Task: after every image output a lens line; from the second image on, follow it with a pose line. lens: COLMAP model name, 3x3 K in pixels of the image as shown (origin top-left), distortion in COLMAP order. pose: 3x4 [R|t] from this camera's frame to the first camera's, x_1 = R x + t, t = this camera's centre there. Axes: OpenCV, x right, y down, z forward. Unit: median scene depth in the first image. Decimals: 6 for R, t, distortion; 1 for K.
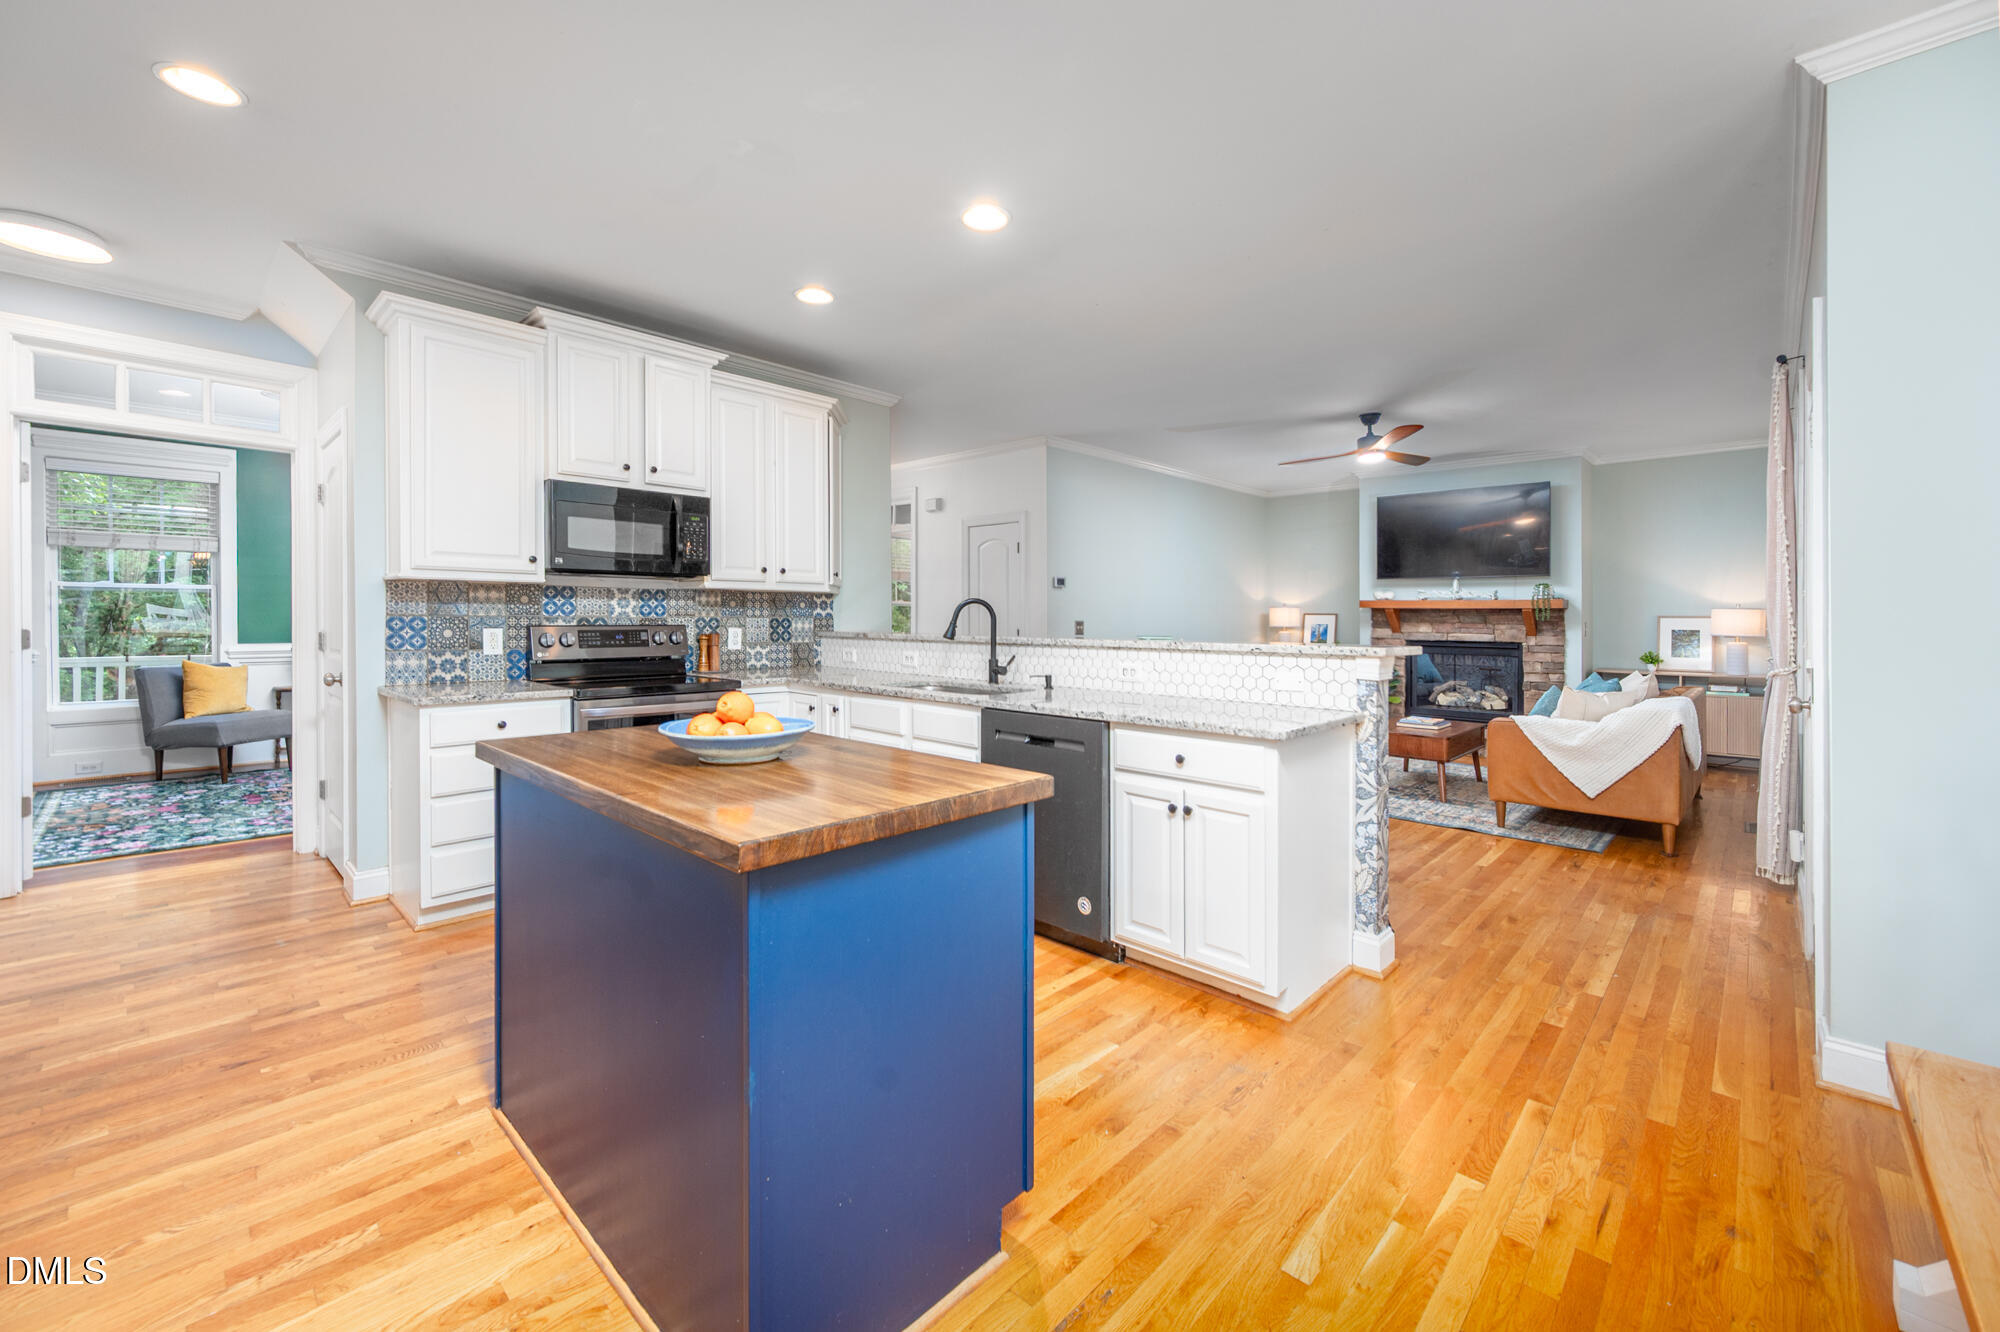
lens RADIAL K [[798.5, 0, 999.7], [0, 798.5, 642.3], [0, 0, 1]] dist [0.000092, -0.000045]
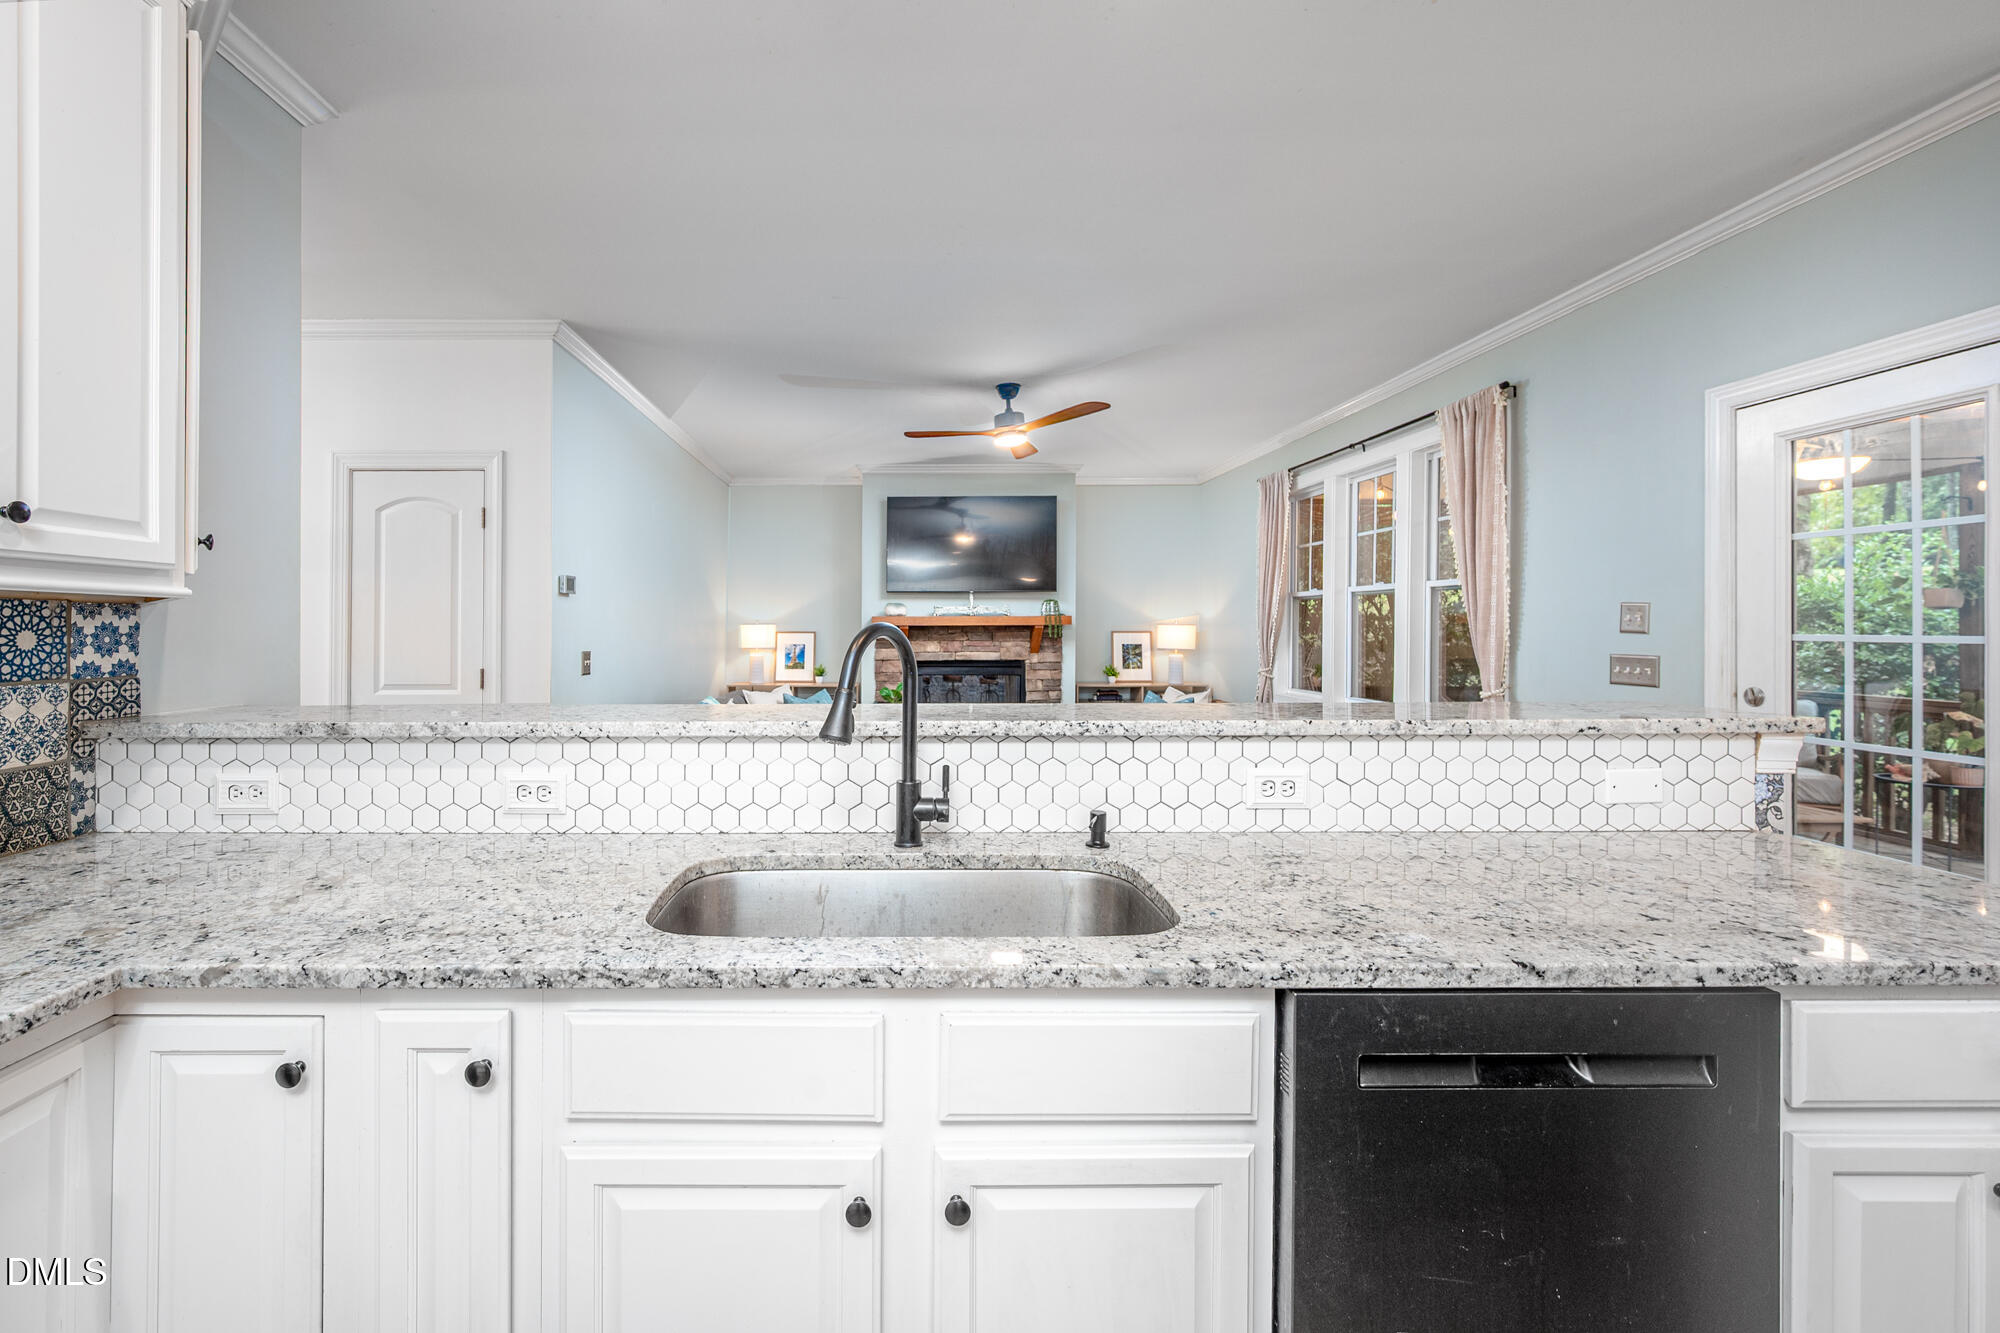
lens RADIAL K [[825.1, 0, 877.1], [0, 825.1, 631.5], [0, 0, 1]] dist [0.006861, -0.000060]
pose [[0.725741, -0.011775, 0.687867, -0.257223], [0.029273, 0.999477, -0.013776, -0.040896], [-0.687345, 0.030134, 0.725706, 0.631170]]
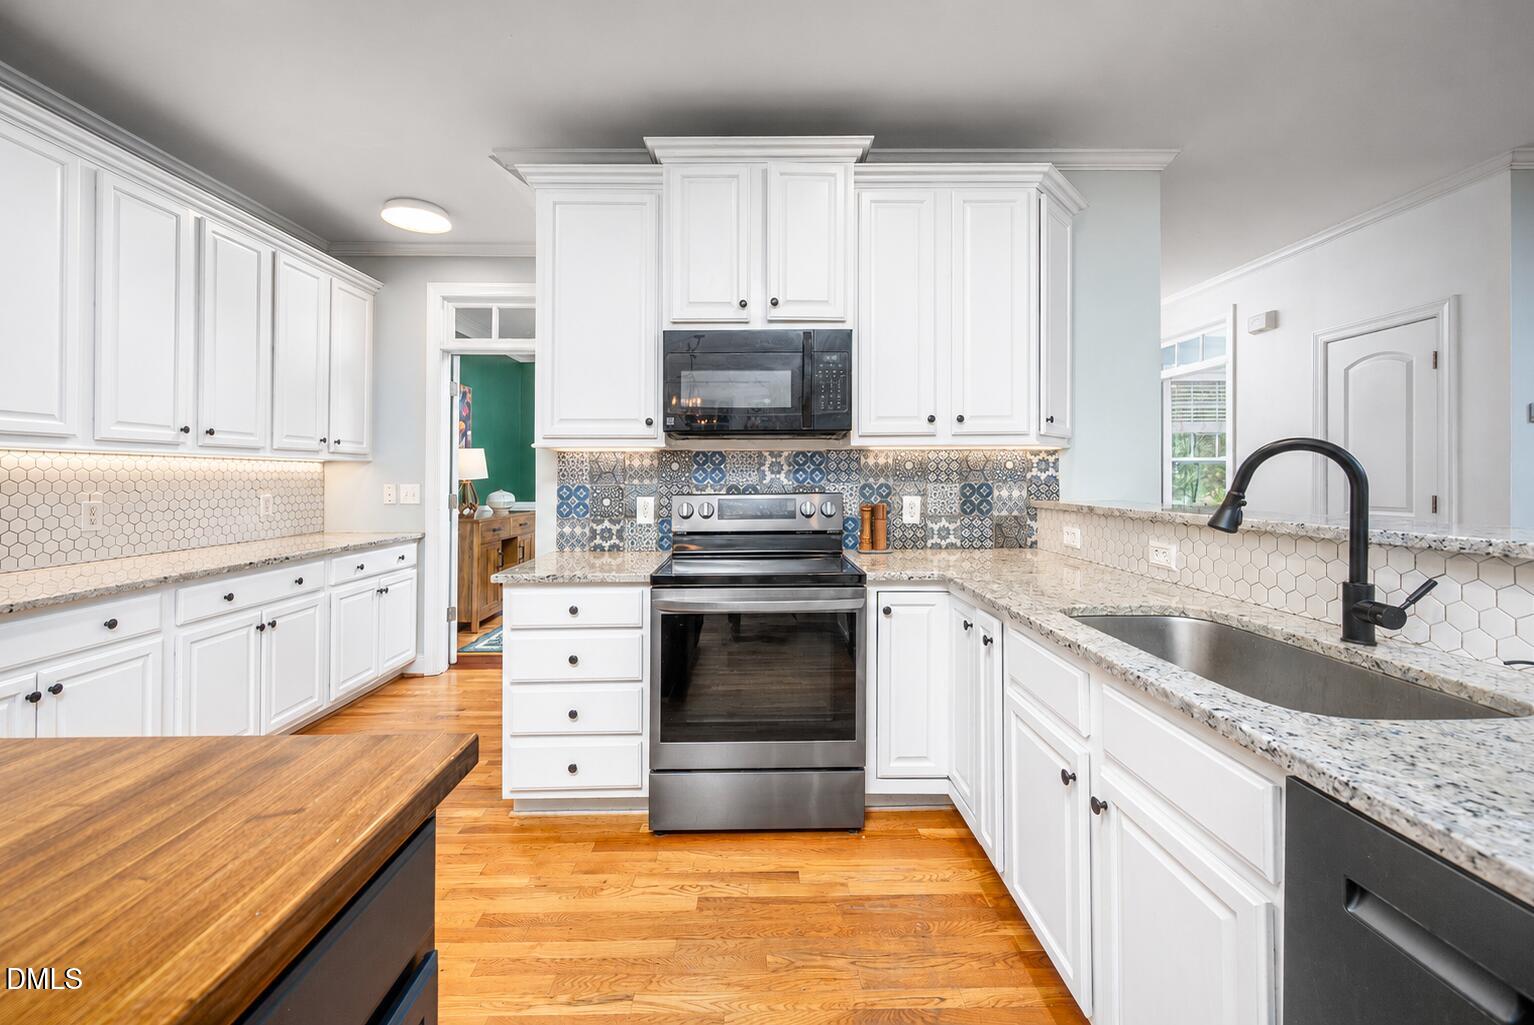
lens RADIAL K [[612.5, 0, 766.8], [0, 612.5, 494.3], [0, 0, 1]] dist [0.000092, -0.000045]
pose [[0.697460, 0.007657, -0.716583, 0.004824], [-0.011897, 0.999929, -0.000895, -0.018497], [0.716525, 0.009150, 0.697501, 0.492399]]
